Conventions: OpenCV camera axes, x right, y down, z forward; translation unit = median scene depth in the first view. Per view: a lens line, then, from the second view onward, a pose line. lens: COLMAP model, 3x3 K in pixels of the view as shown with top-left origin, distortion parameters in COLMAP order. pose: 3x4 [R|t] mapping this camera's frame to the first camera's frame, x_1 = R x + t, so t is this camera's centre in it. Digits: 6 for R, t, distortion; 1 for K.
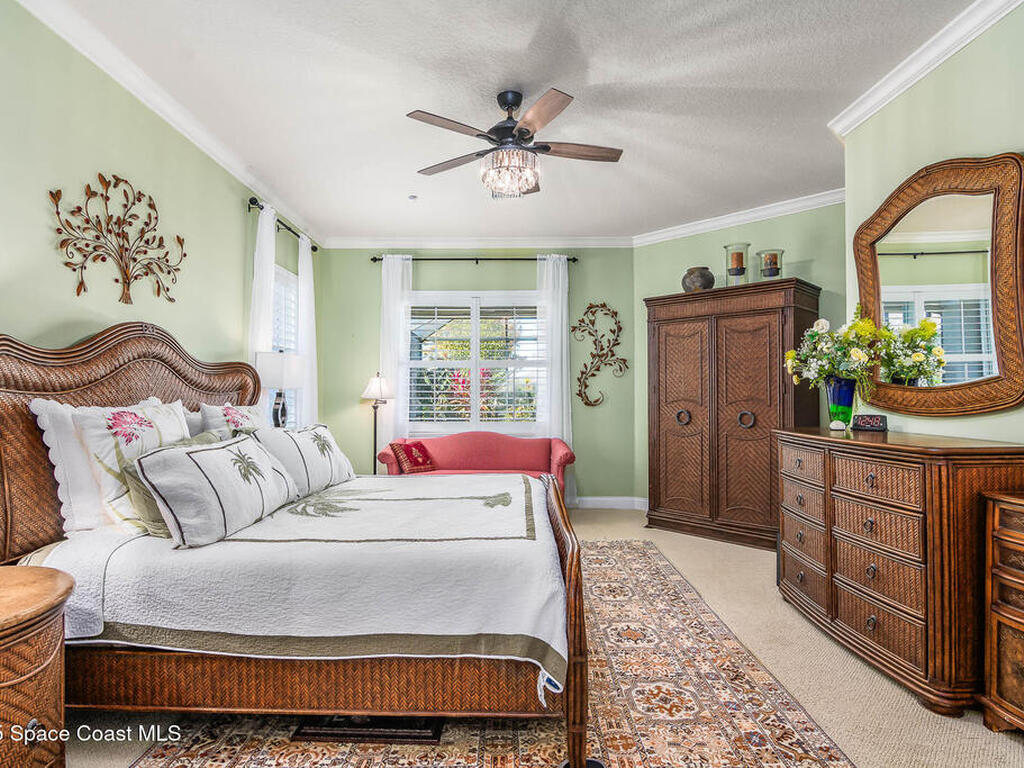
lens RADIAL K [[555.5, 0, 493.2], [0, 555.5, 384.7], [0, 0, 1]] dist [0.001170, -0.010096]
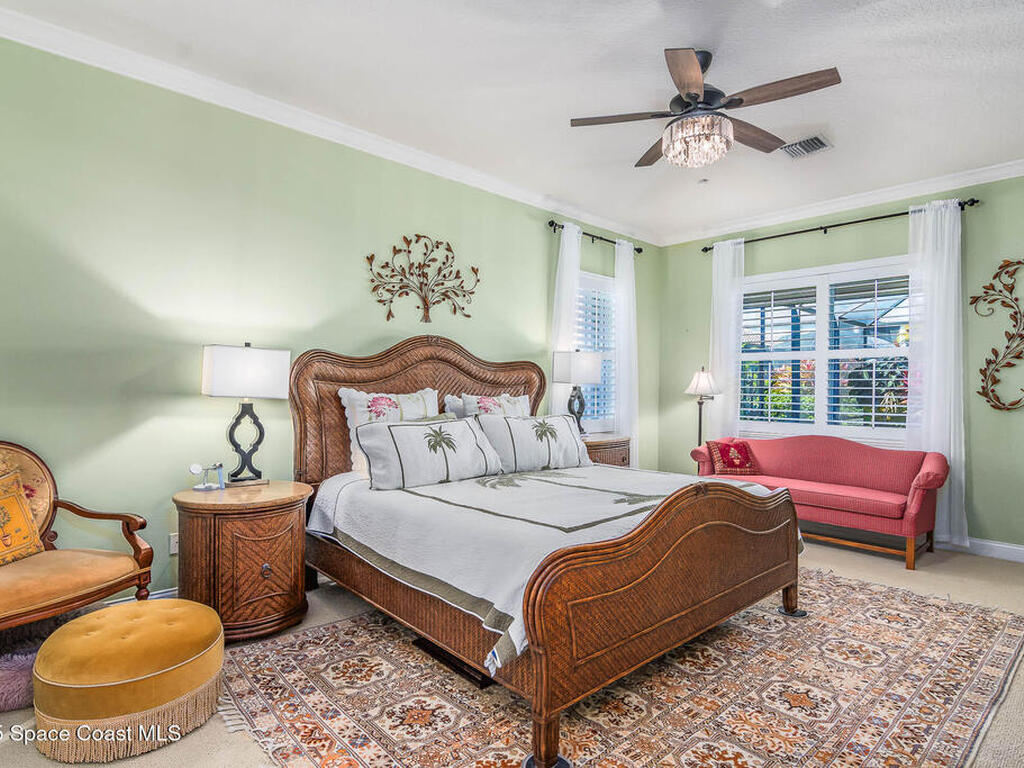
lens RADIAL K [[555.5, 0, 493.2], [0, 555.5, 384.7], [0, 0, 1]] dist [0.001170, -0.010096]
pose [[0.679102, 0.004591, -0.734029, 0.476912], [0.000370, 0.999978, 0.006597, 0.004091], [0.734044, -0.004752, 0.679086, 0.147221]]
